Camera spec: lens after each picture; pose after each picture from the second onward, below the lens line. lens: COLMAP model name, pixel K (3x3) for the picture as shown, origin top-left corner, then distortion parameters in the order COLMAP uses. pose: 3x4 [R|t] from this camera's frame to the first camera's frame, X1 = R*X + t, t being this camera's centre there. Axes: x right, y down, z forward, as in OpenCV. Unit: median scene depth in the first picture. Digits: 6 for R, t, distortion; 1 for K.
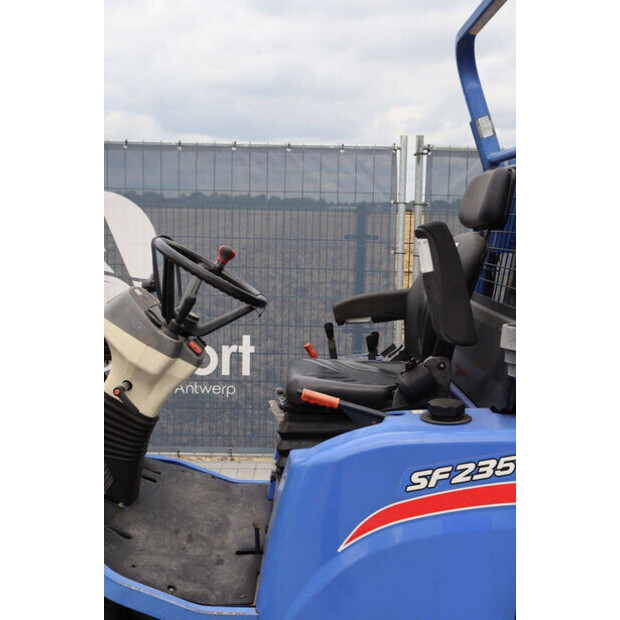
lens RADIAL K [[756.9, 0, 310.0], [0, 756.9, 310.0], [0, 0, 1]] dist [0.064597, 0.019788]
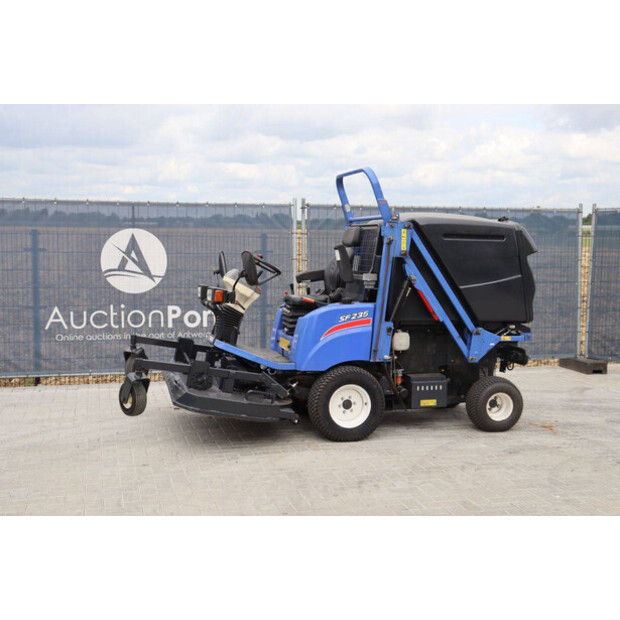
lens RADIAL K [[724.0, 0, 308.5], [0, 724.0, 285.1], [0, 0, 1]] dist [0.022001, 0.015552]
pose [[0.972337, -0.027336, 0.231978, -0.693488], [0.039020, 0.998182, -0.045930, 0.193566], [-0.230301, 0.053711, 0.971636, -1.976832]]
